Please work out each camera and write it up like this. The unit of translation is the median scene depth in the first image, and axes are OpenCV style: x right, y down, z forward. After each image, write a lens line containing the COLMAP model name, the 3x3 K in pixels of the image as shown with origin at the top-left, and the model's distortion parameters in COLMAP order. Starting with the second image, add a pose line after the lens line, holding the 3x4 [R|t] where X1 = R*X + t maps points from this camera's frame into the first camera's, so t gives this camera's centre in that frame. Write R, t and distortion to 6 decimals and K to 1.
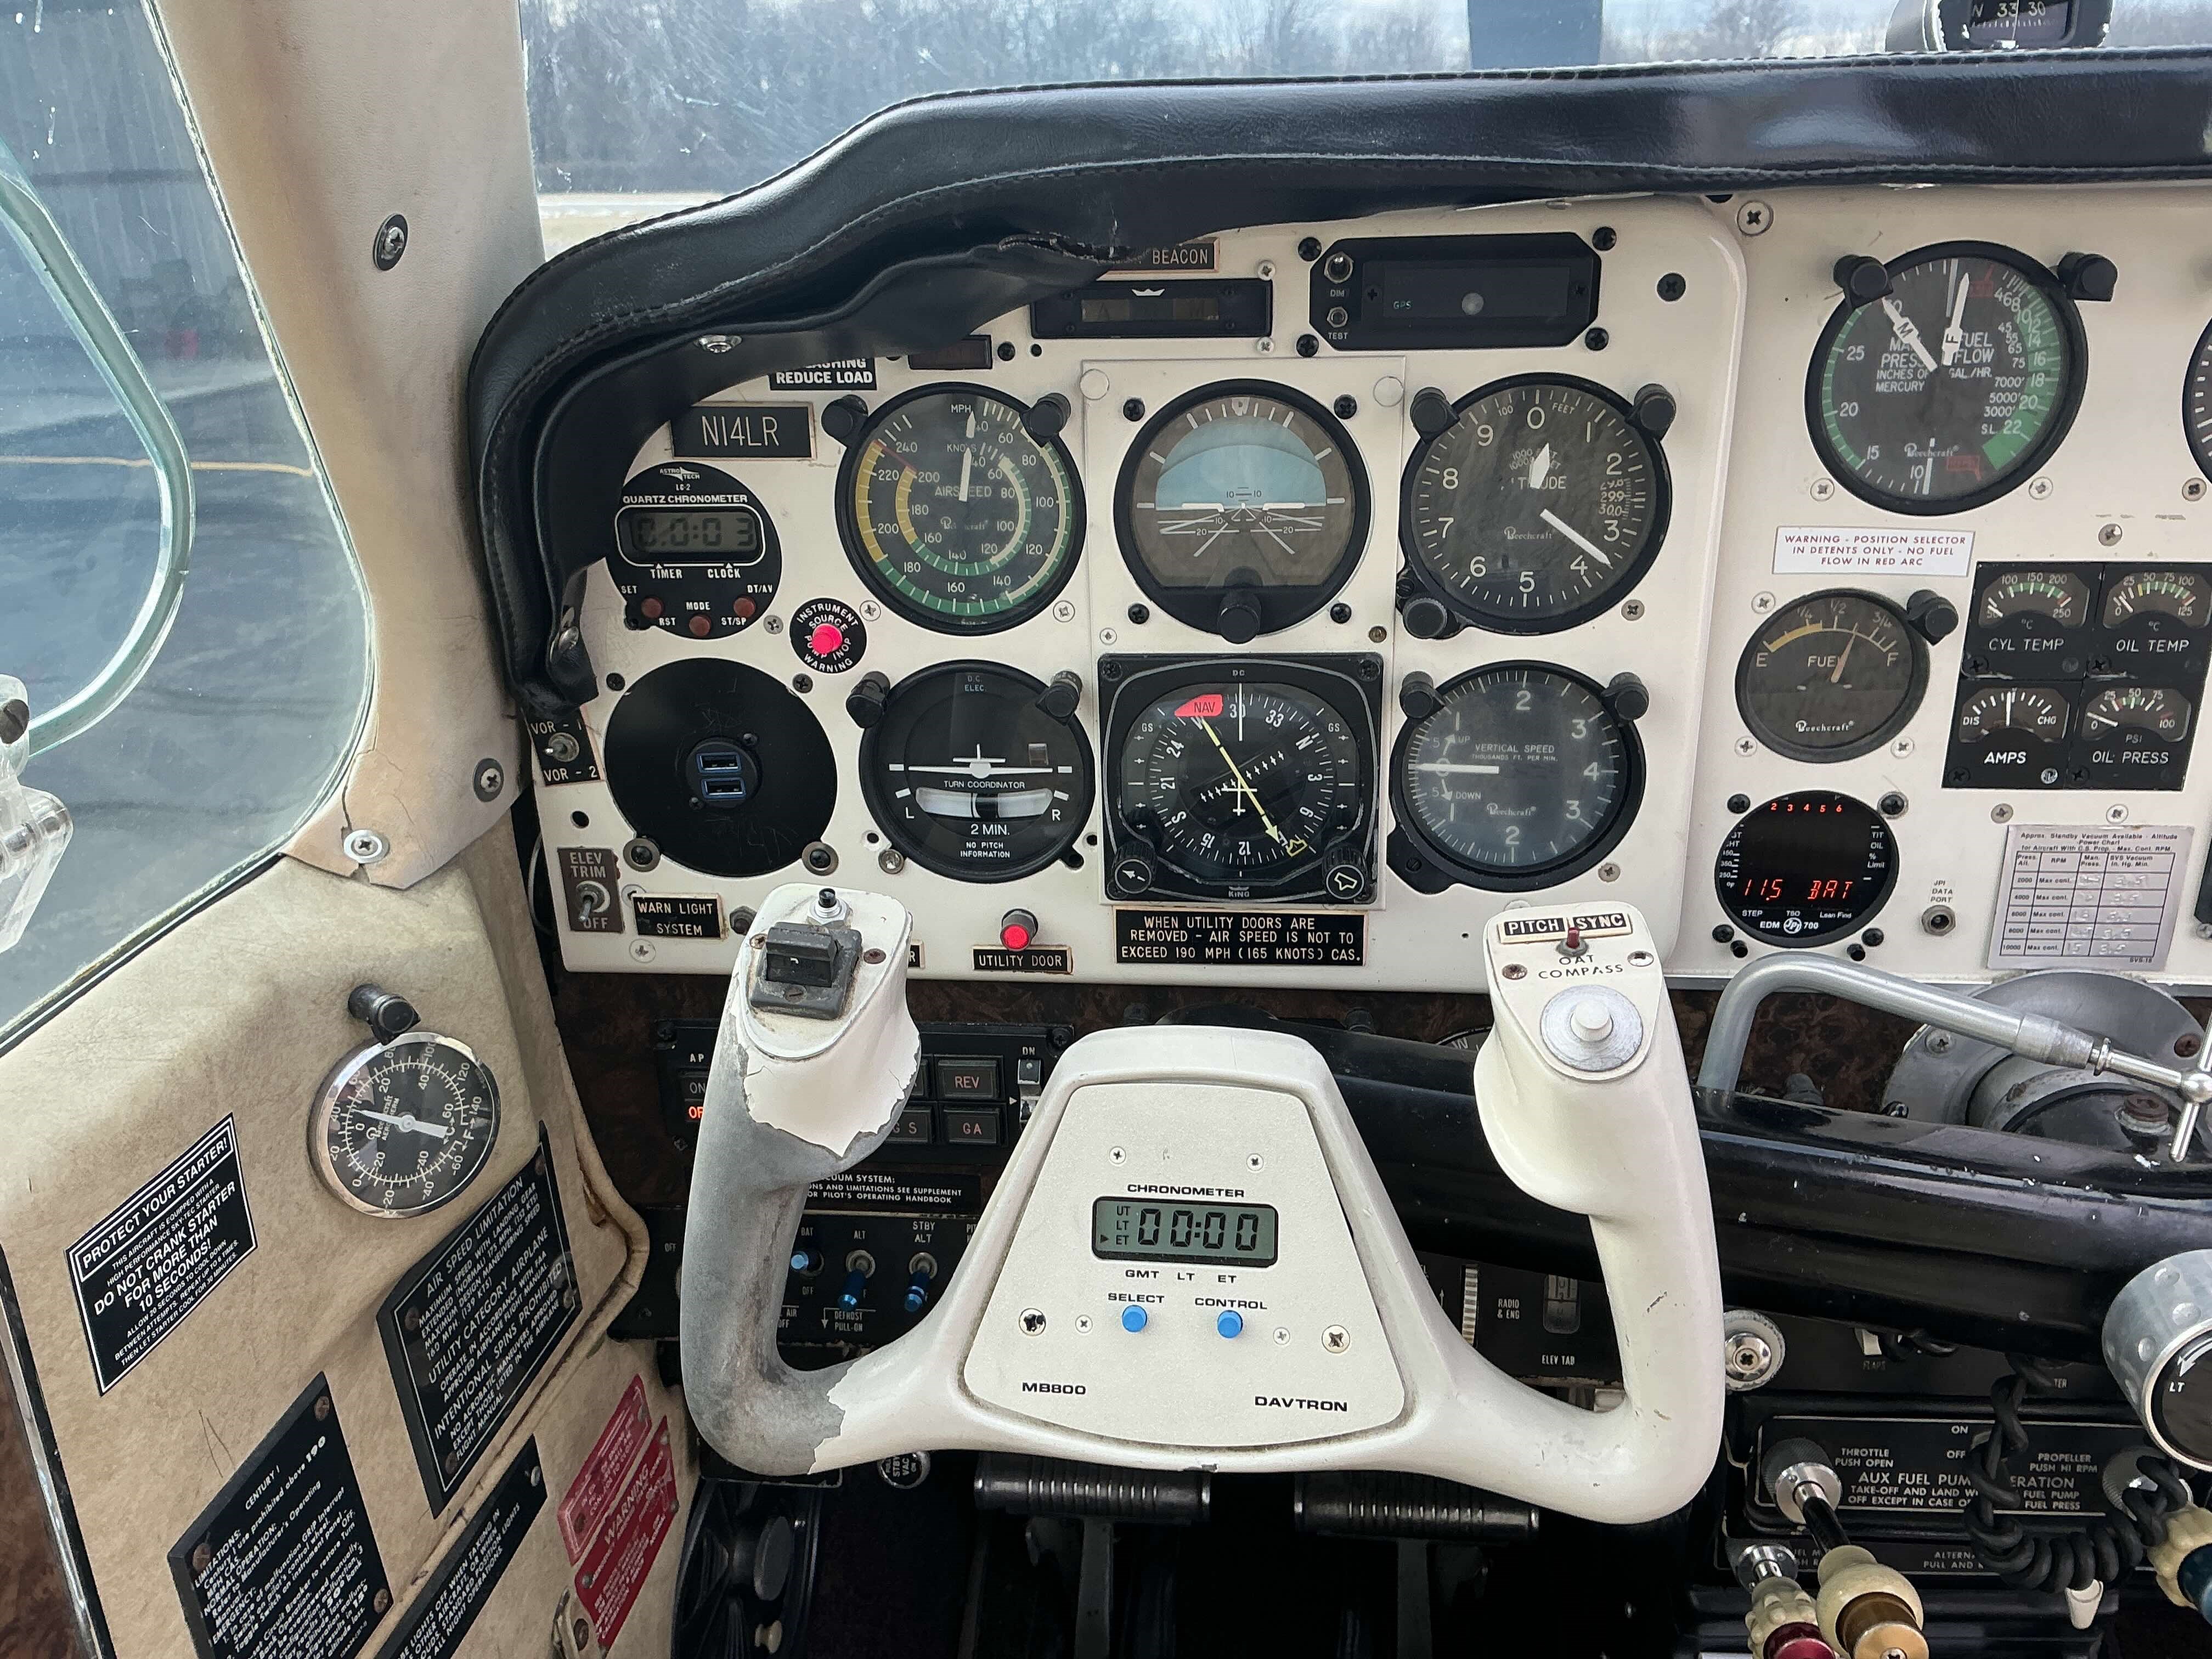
lens RADIAL K [[1833.1, 0, 1113.2], [0, 1833.1, 836.3], [0, 0, 1]] dist [0.122988, -0.246746]
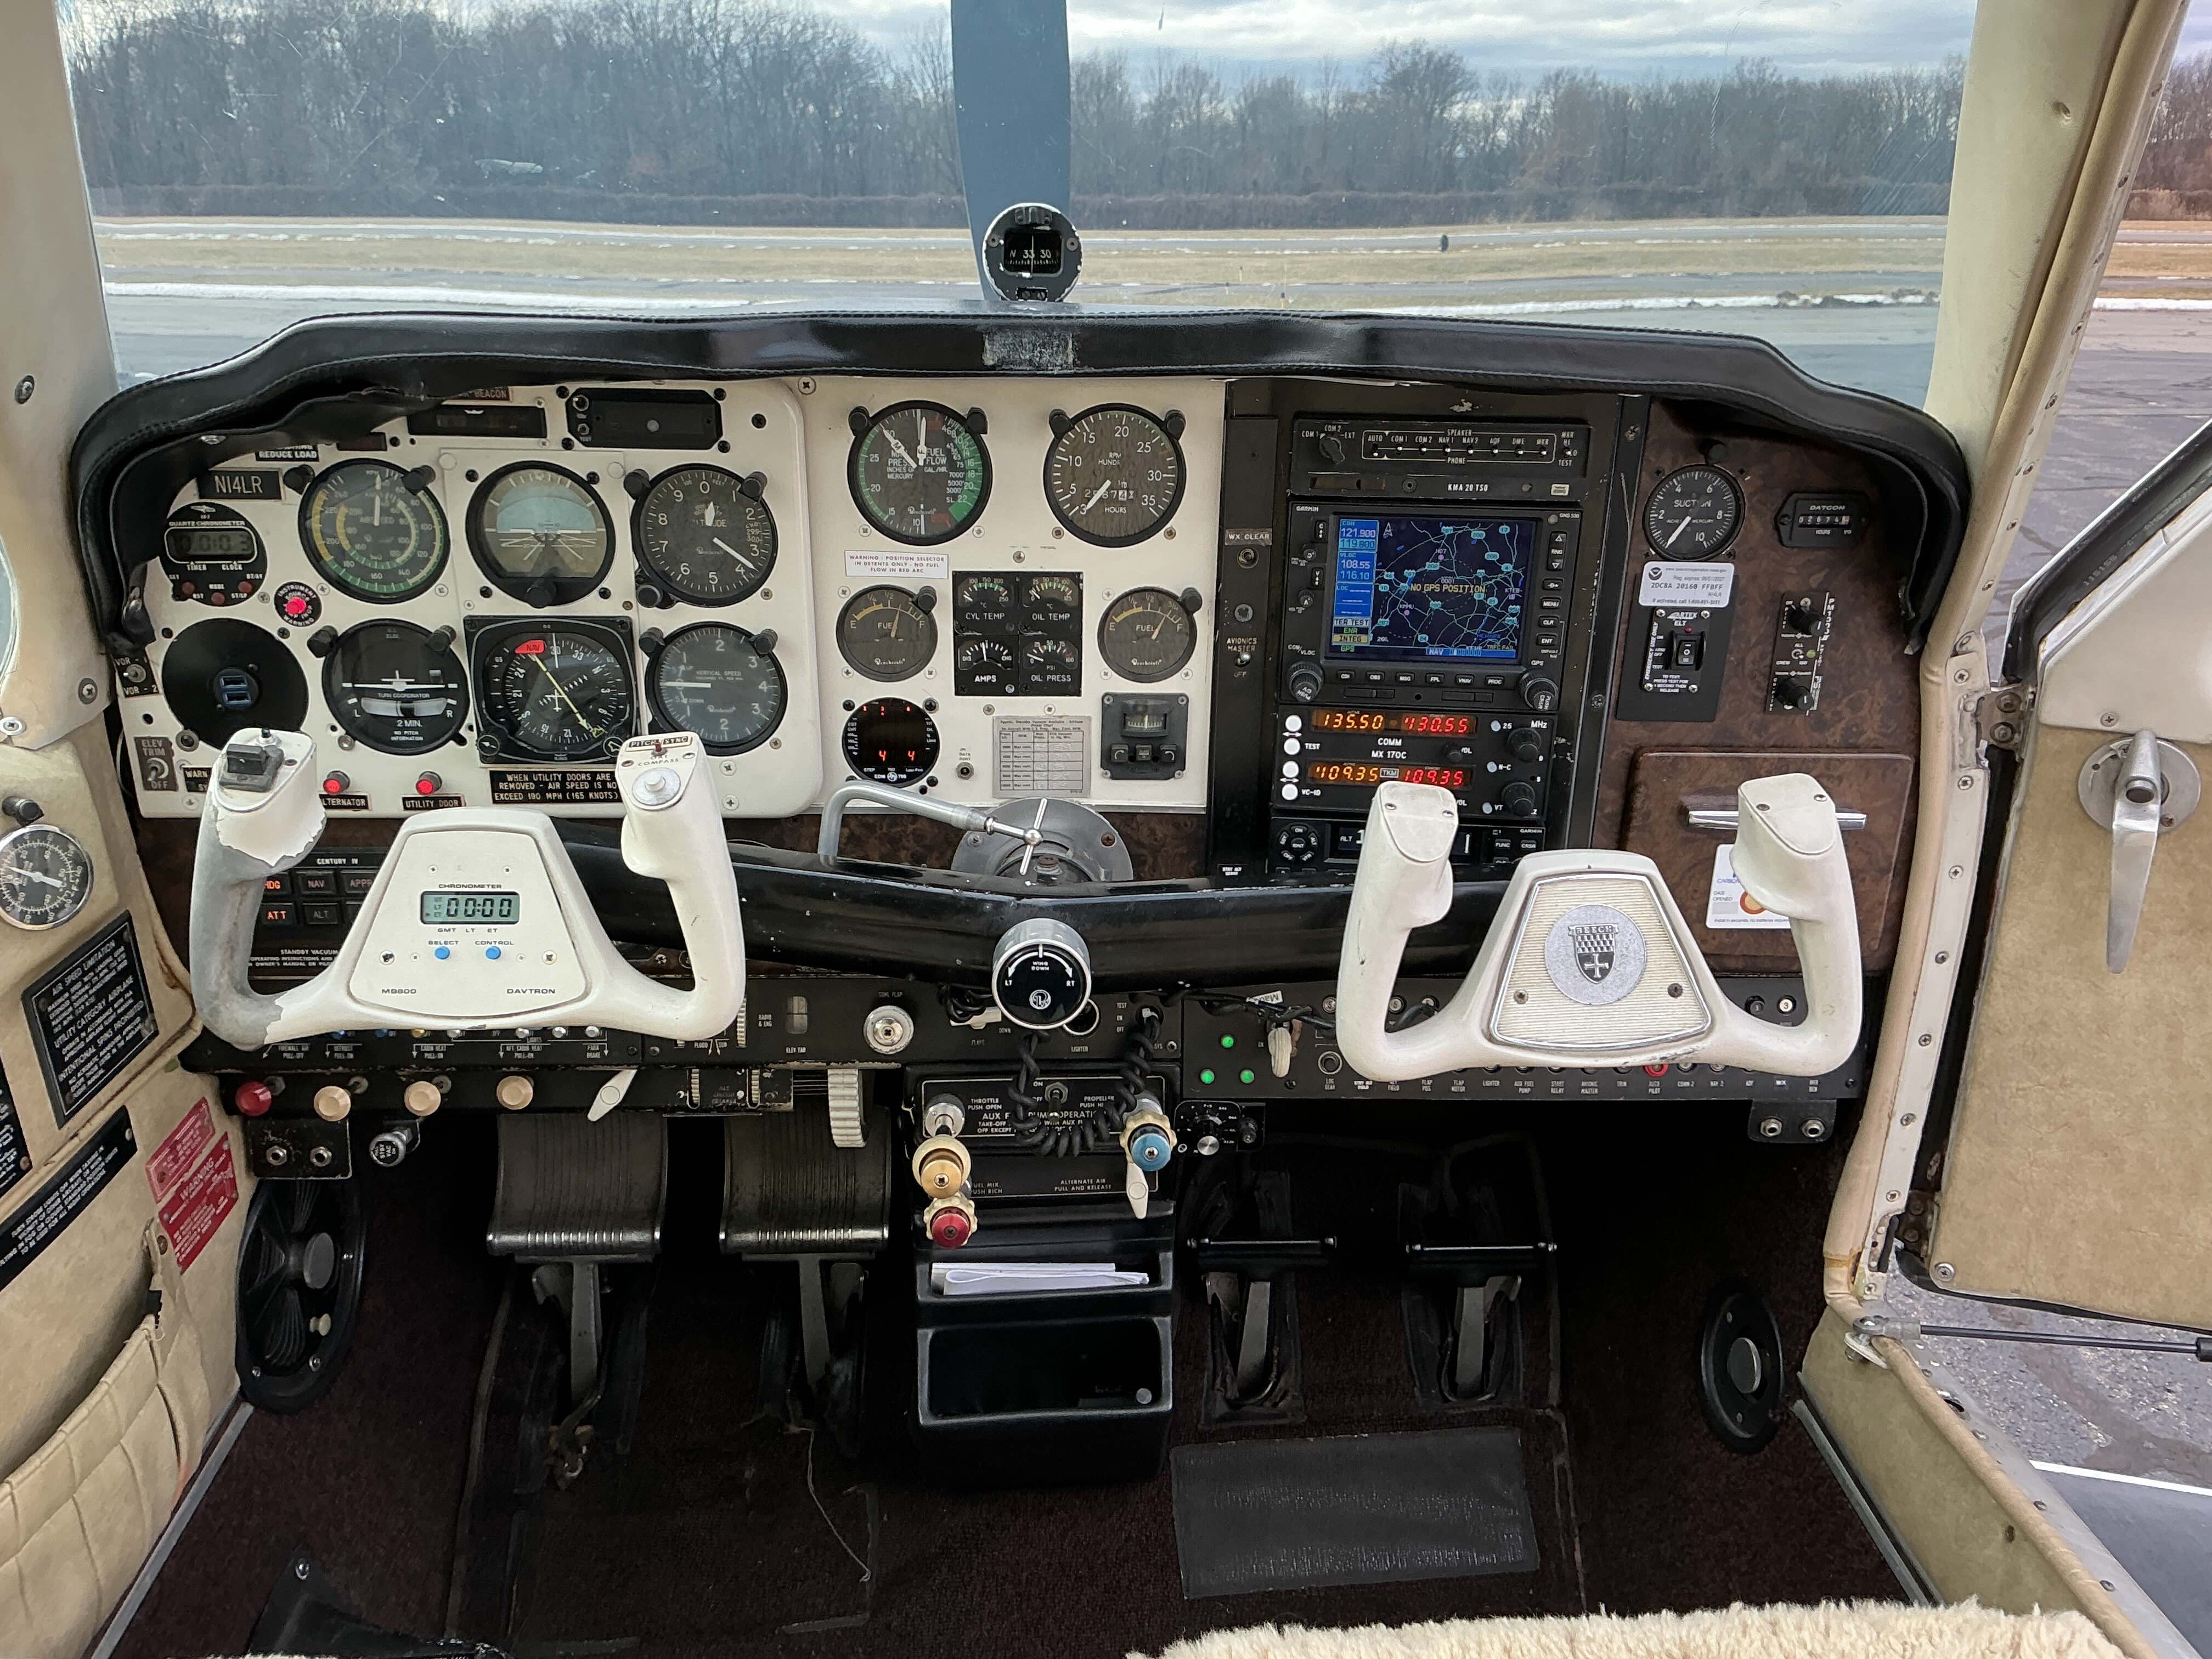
lens RADIAL K [[1833.1, 0, 1115.9], [0, 1833.1, 845.1], [0, 0, 1]] dist [0.122988, -0.246746]
pose [[0.988143, -0.013806, 0.152917, 0.320501], [0.015831, 0.999802, -0.012031, 0.143469], [-0.152721, 0.014309, 0.988166, -0.794072]]
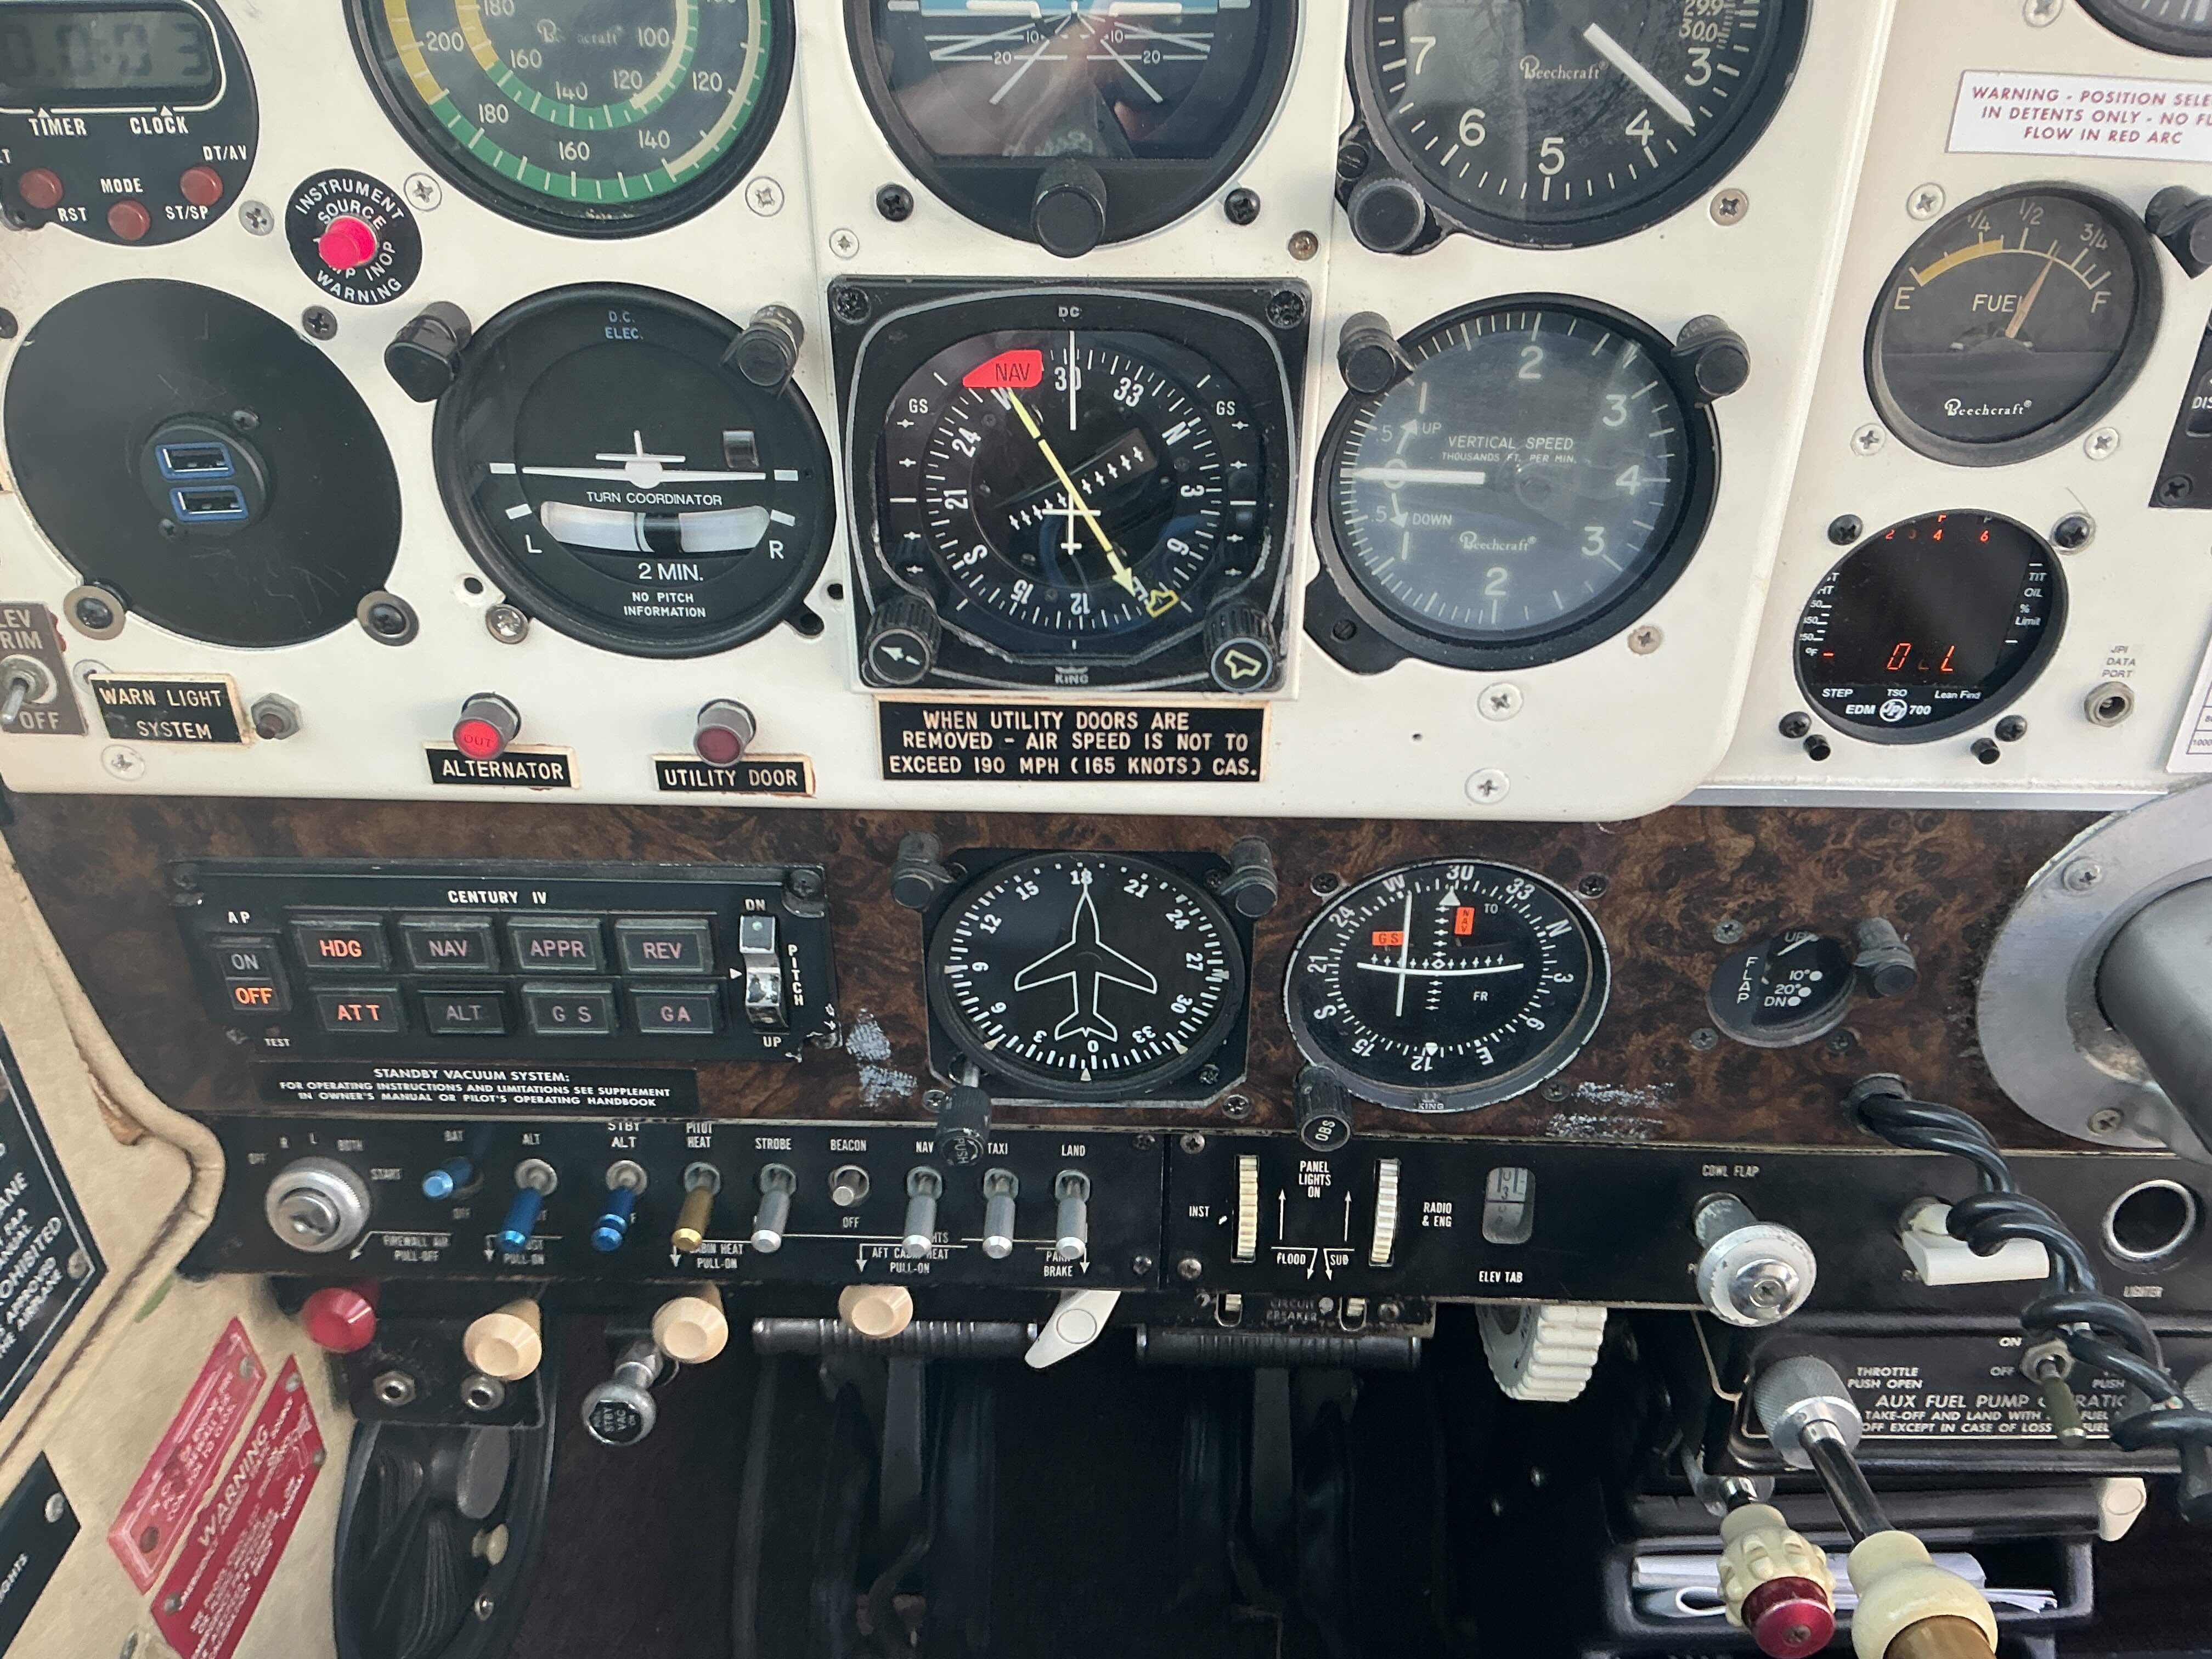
lens RADIAL K [[1833.1, 0, 1113.0], [0, 1833.1, 815.5], [0, 0, 1]] dist [0.122988, -0.246746]
pose [[0.995844, -0.015928, 0.089676, 0.025780], [0.000374, 0.985297, 0.170850, -0.030283], [-0.091079, -0.170106, 0.981208, 0.375317]]
